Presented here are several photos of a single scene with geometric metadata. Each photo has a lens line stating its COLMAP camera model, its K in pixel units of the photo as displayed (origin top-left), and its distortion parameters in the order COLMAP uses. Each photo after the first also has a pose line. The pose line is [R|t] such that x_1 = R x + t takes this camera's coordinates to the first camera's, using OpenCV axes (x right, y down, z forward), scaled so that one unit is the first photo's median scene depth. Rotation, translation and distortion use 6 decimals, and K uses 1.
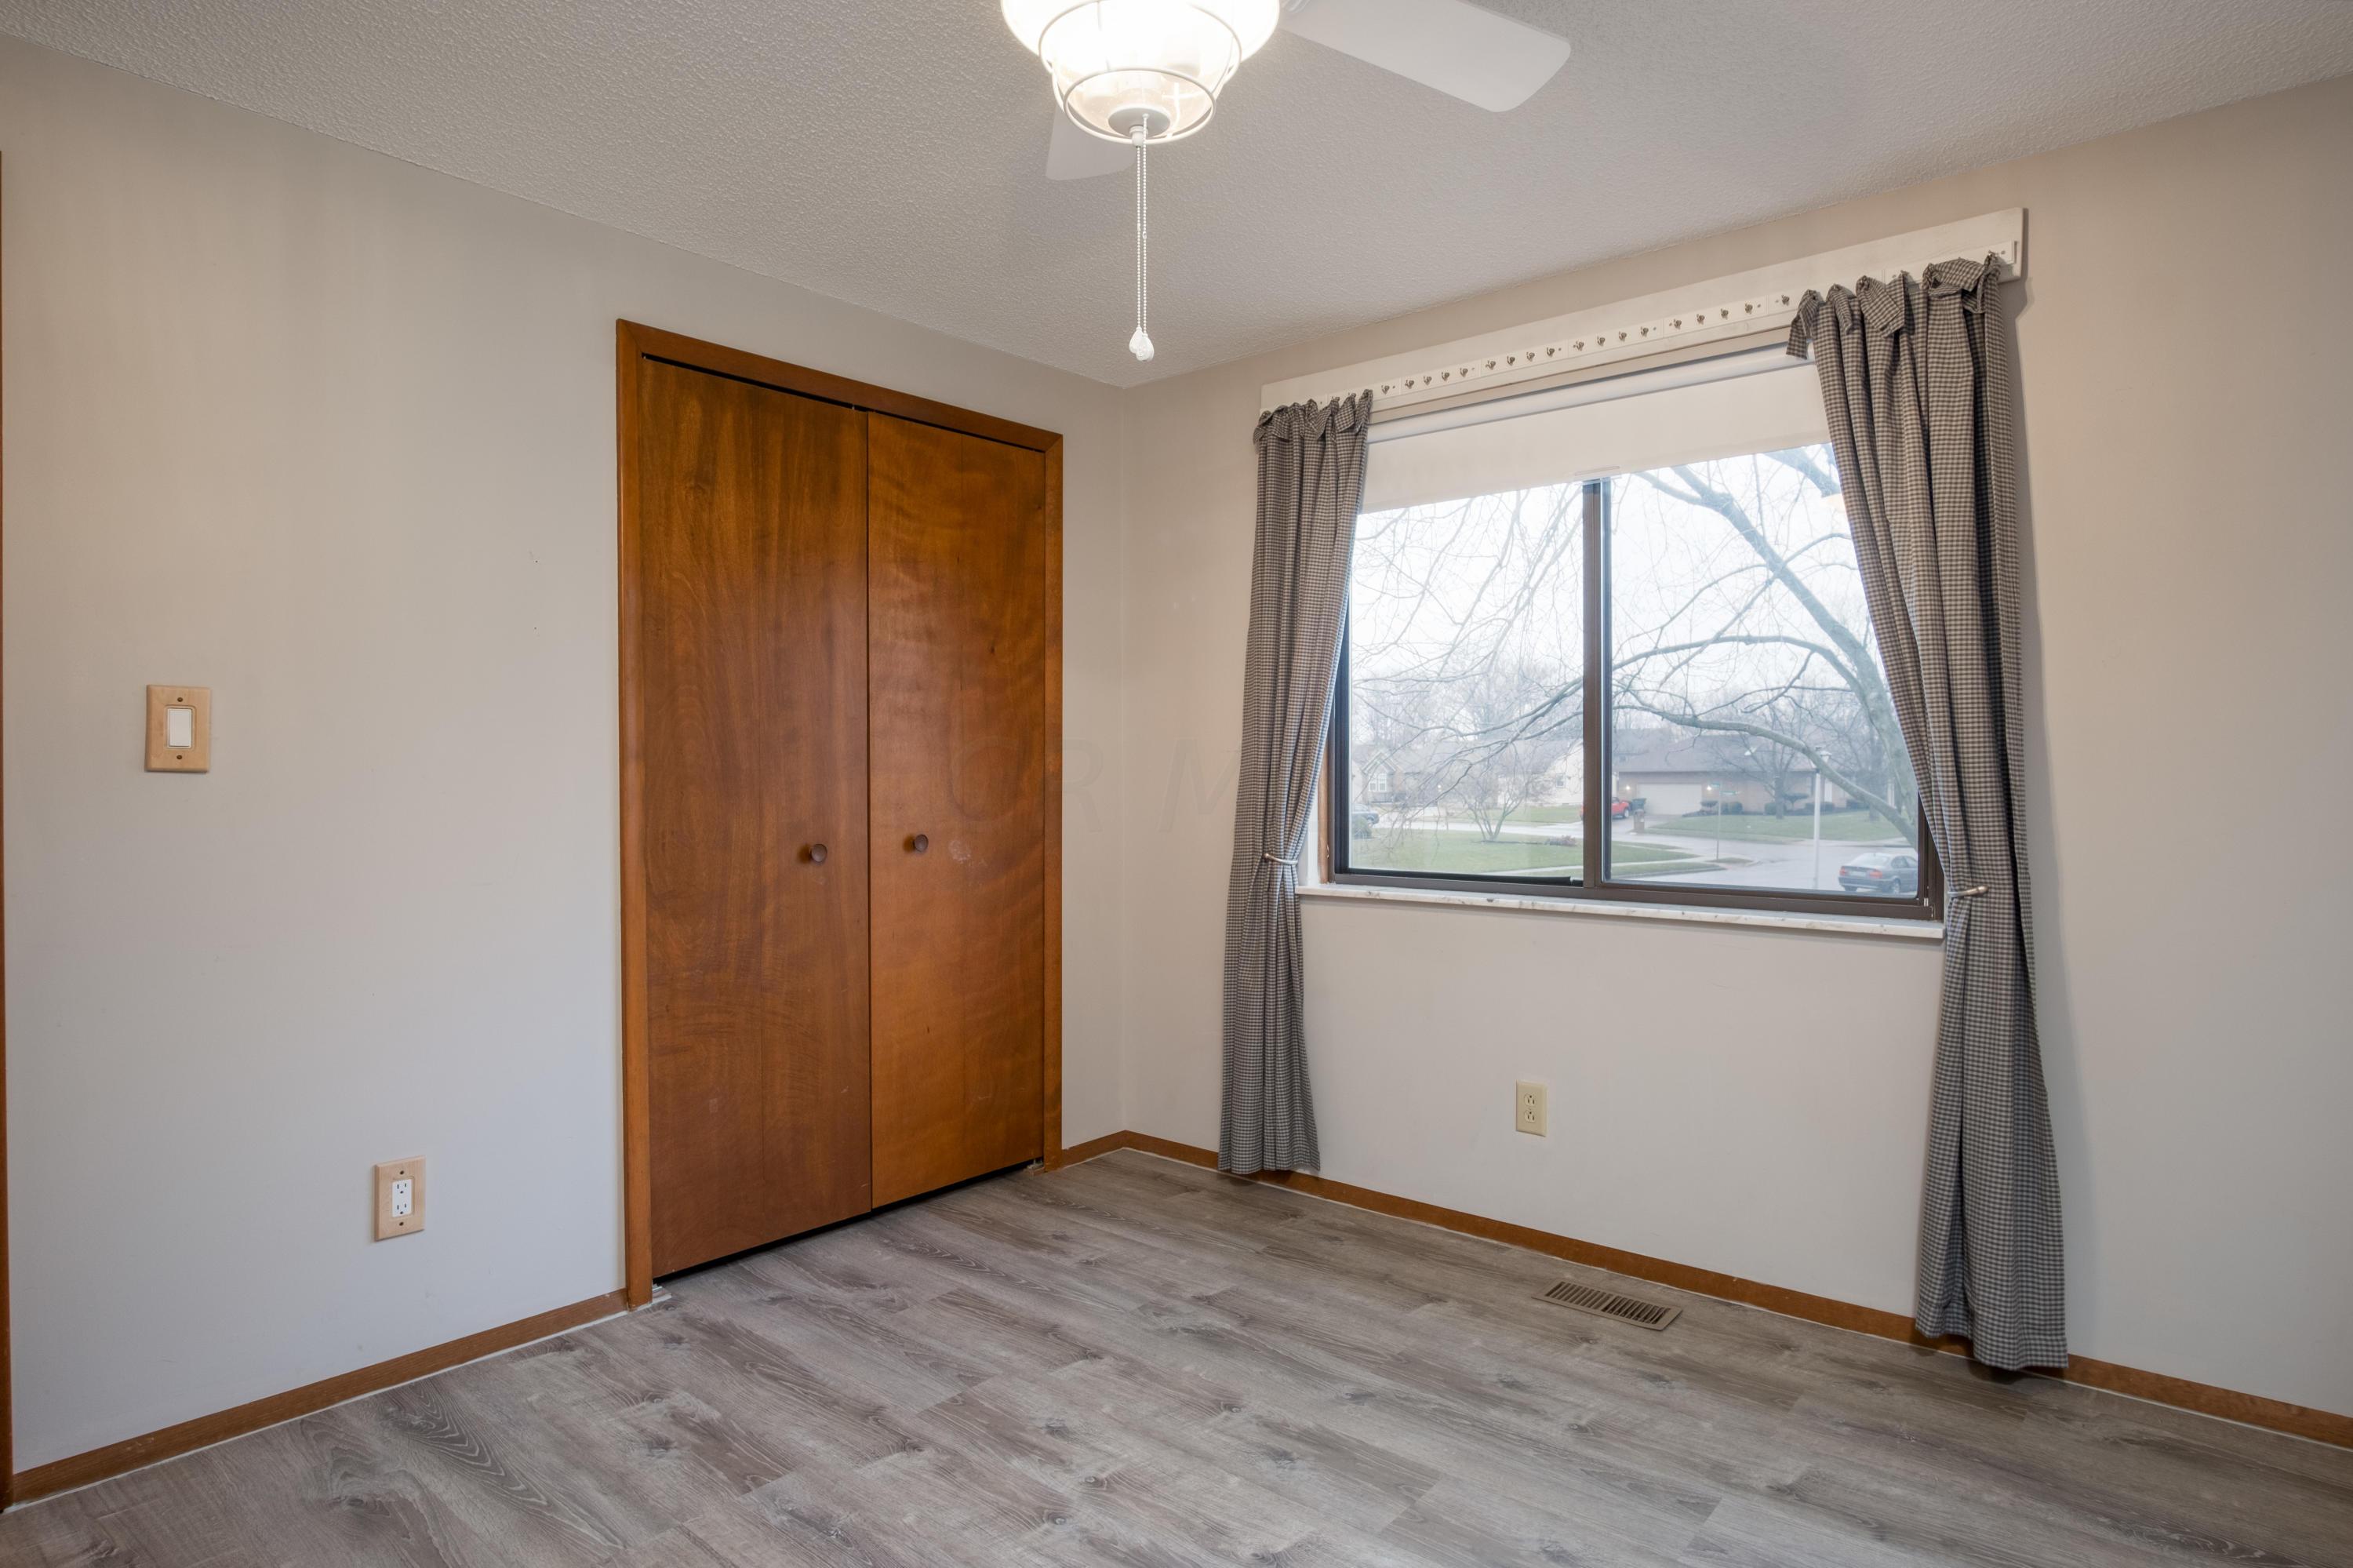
lens RADIAL K [[1299.1, 0, 1182.8], [0, 1299.1, 779.3], [0, 0, 1]] dist [-0.015968, 0.000243]
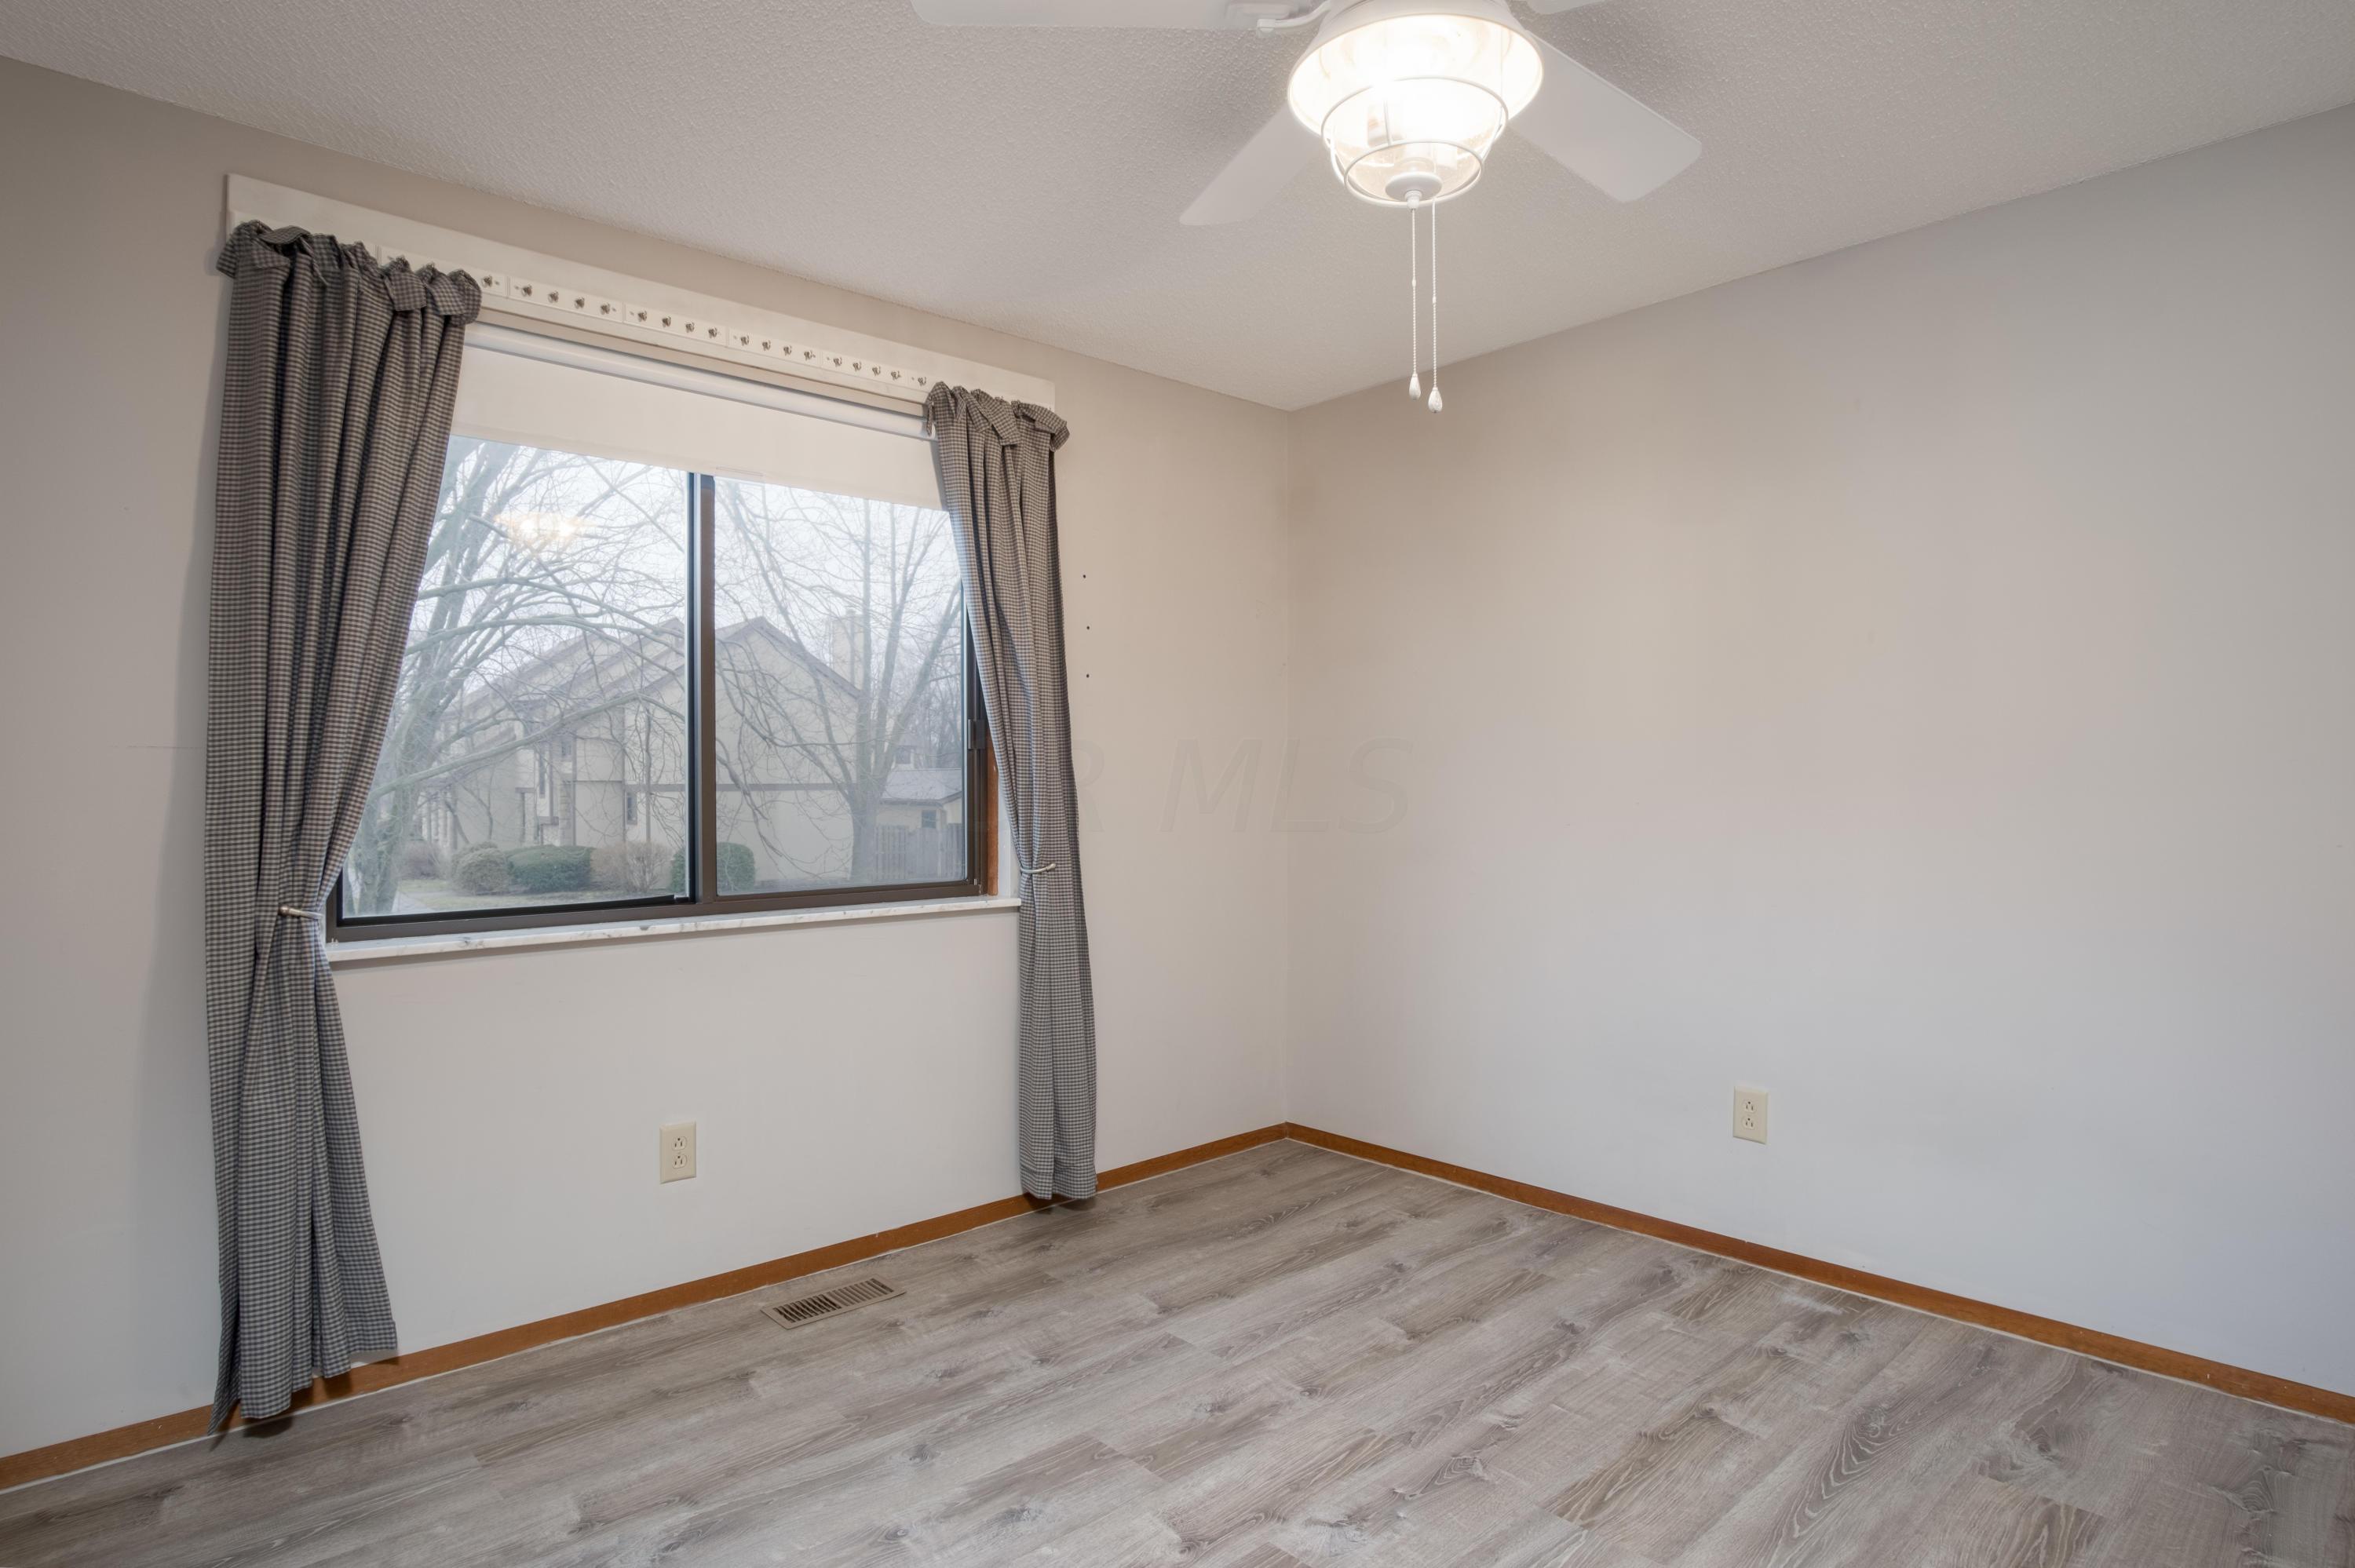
lens RADIAL K [[1300.0, 0, 1183.8], [0, 1300.0, 779.3], [0, 0, 1]] dist [-0.015968, 0.000243]
pose [[0.123114, 0.002044, 0.992390, -0.592839], [0.006524, 0.999975, -0.002868, -0.002148], [-0.992371, 0.006827, 0.123097, 0.540695]]
